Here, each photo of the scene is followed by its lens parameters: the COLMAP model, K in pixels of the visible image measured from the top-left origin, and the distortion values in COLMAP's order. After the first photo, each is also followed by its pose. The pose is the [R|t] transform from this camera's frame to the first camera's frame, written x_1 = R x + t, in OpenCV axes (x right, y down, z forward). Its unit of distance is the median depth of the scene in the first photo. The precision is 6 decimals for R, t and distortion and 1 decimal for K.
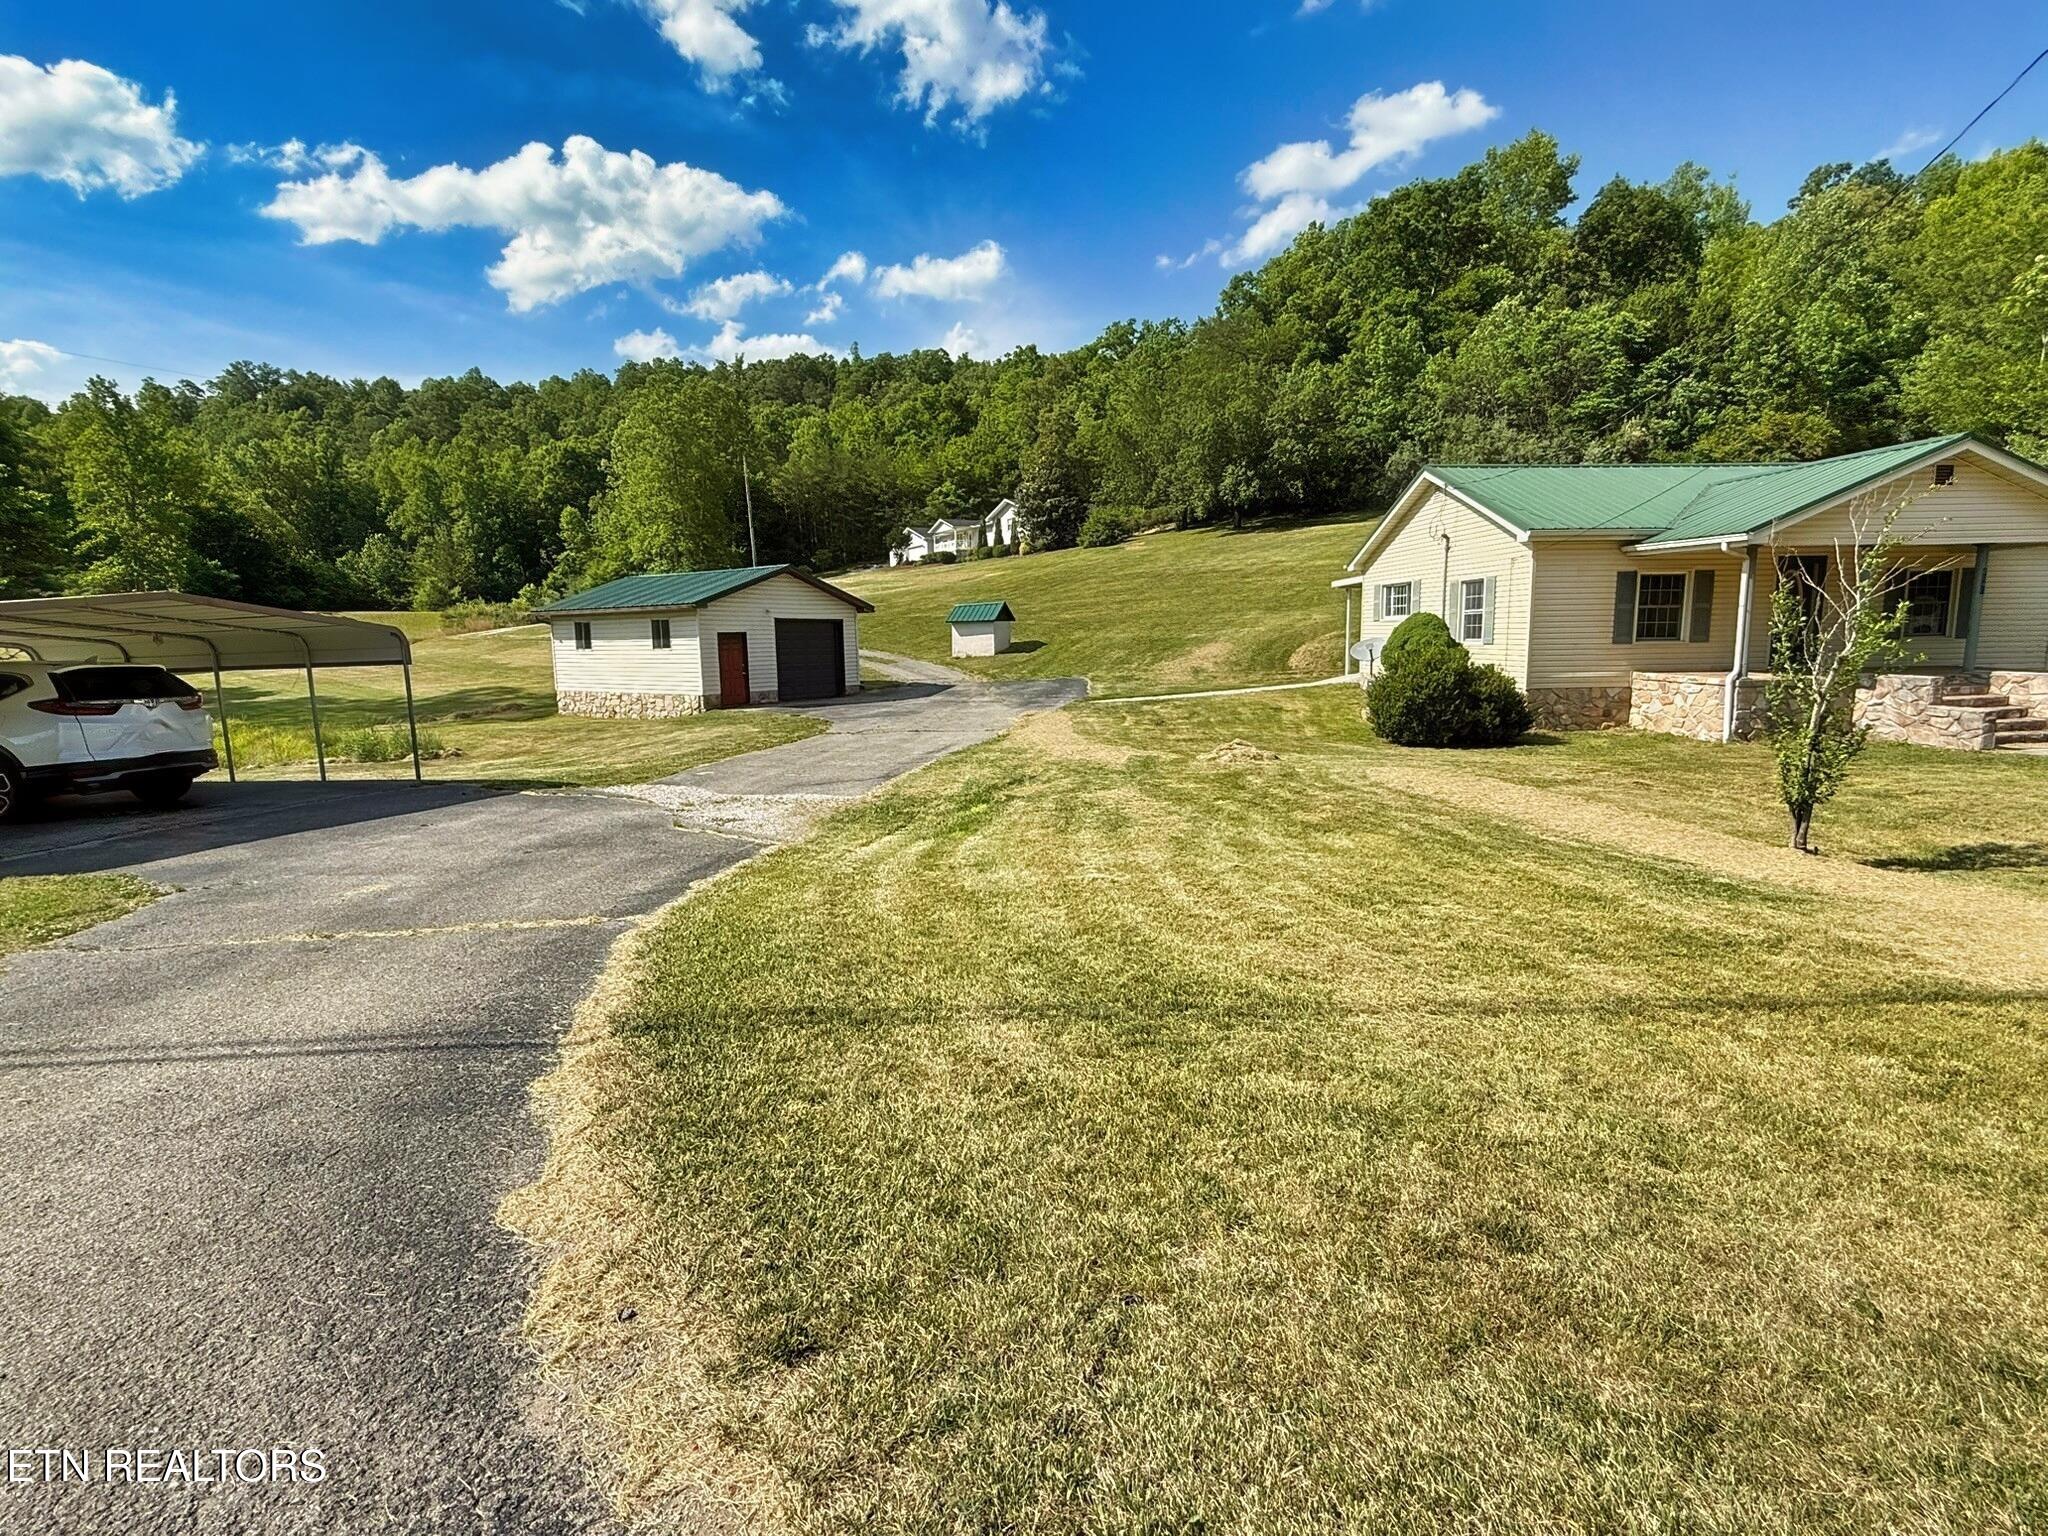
lens RADIAL K [[966.5, 0, 1023.0], [0, 966.5, 770.9], [0, 0, 1]] dist [-0.002631, 0.002124]
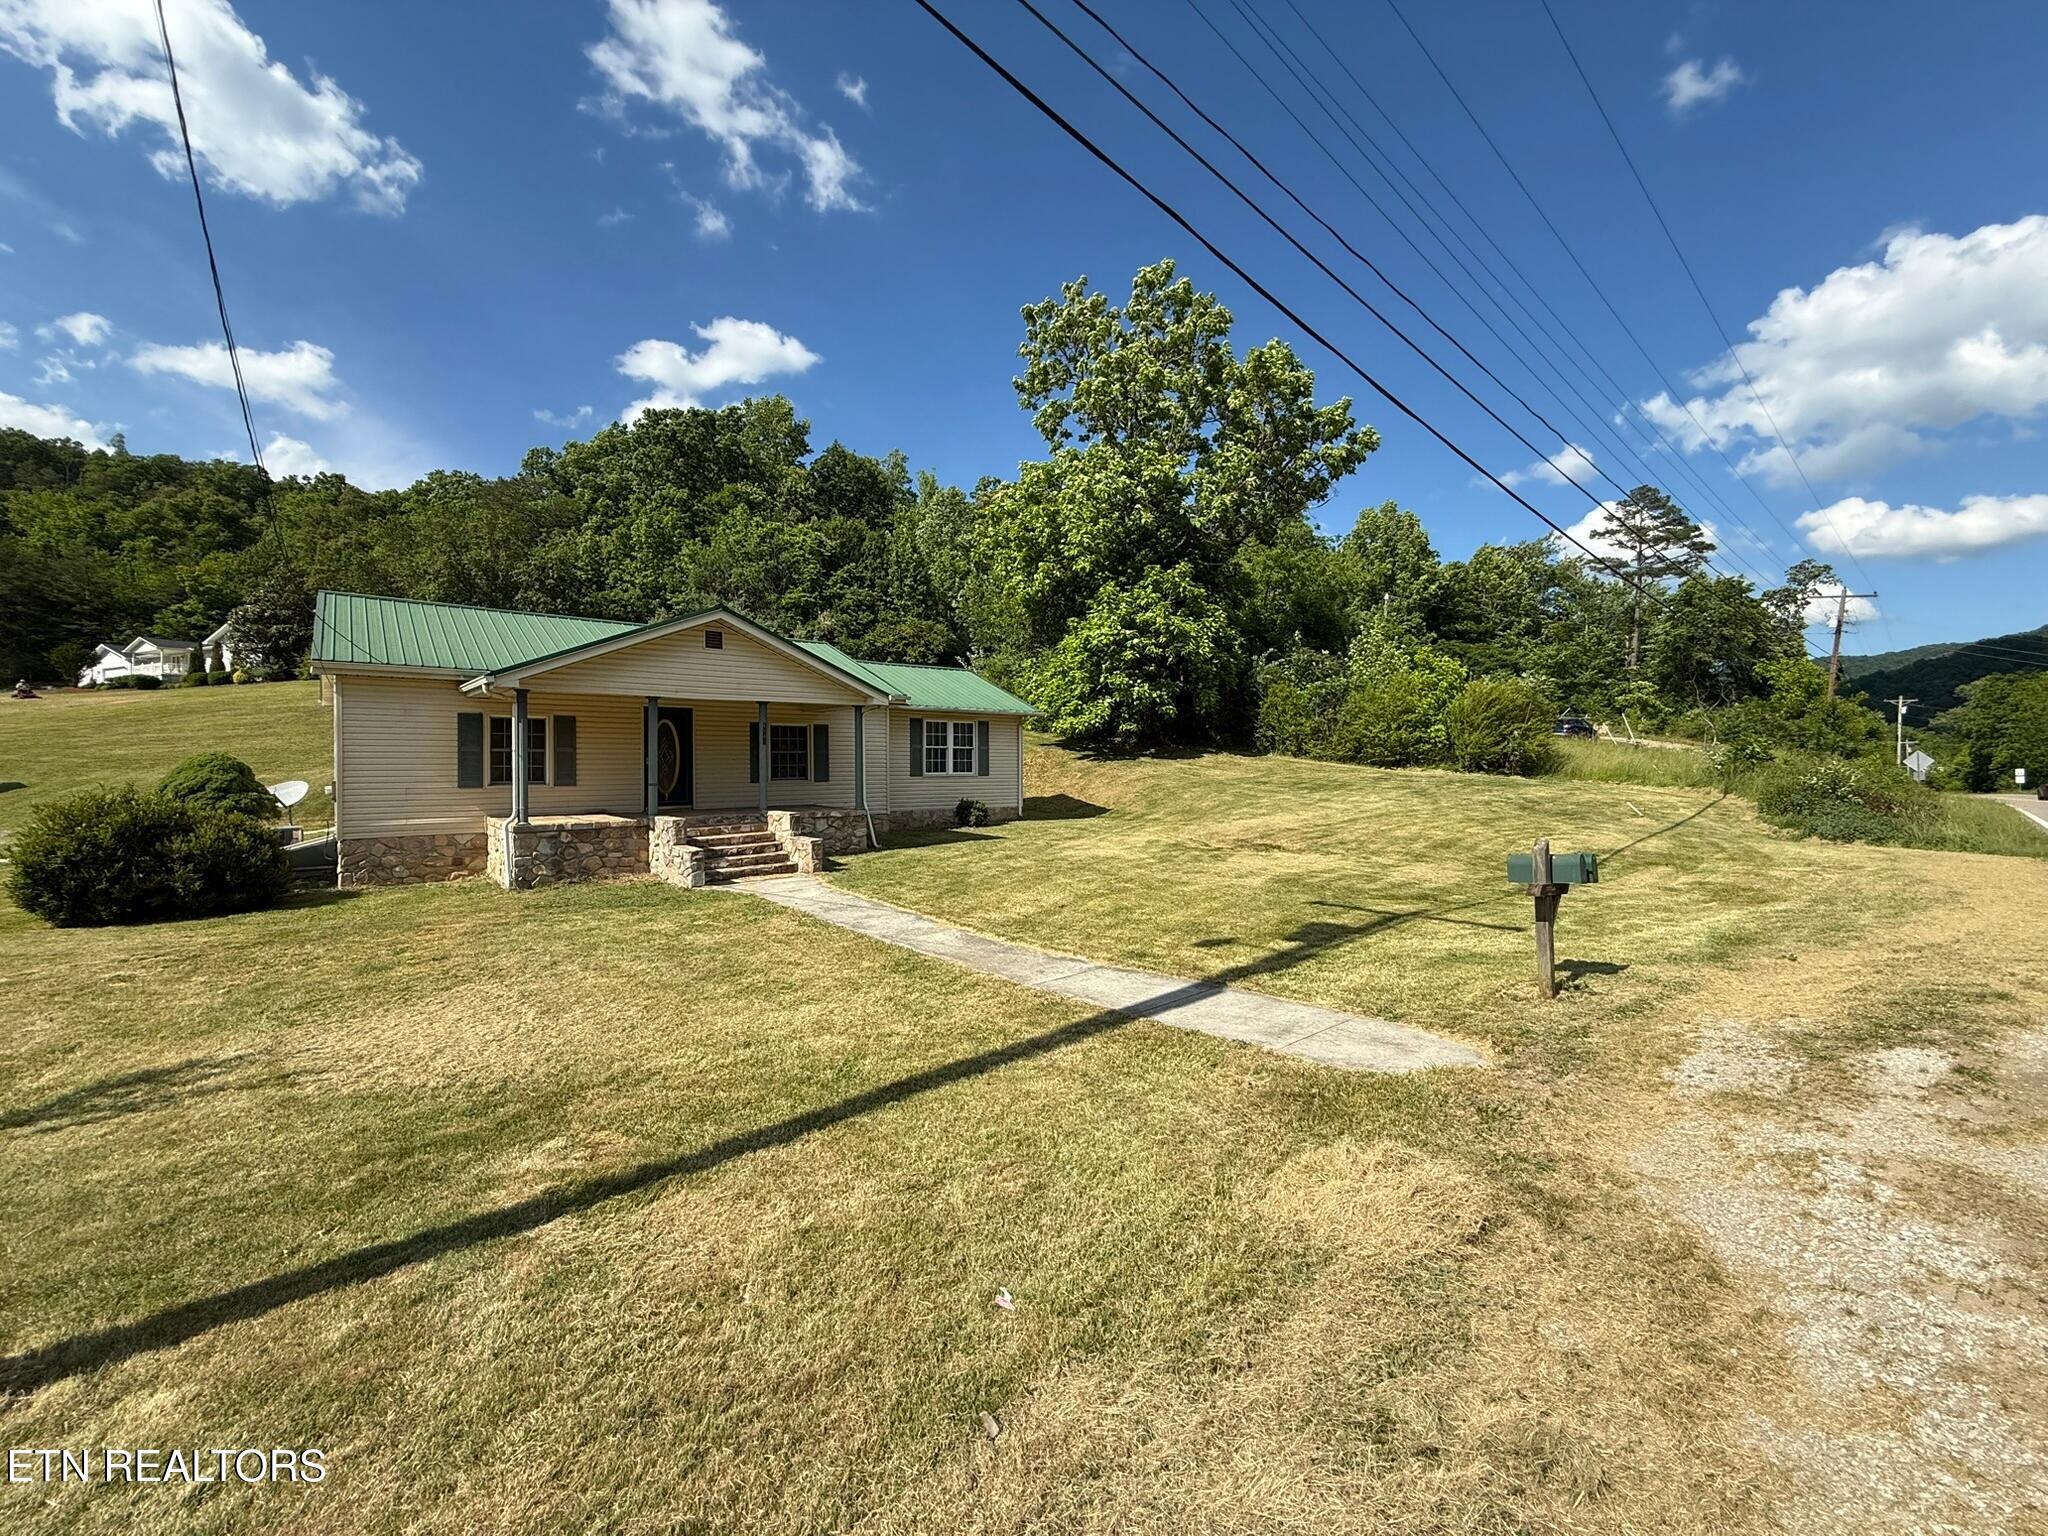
lens RADIAL K [[818.4, 0, 1013.0], [0, 818.4, 762.4], [0, 0, 1]] dist [-0.000930, 0.001660]
pose [[0.802923, 0.012804, 0.595945, 0.143300], [0.079670, 0.988494, -0.128578, -0.002600], [-0.590734, 0.150717, 0.792665, 0.010669]]
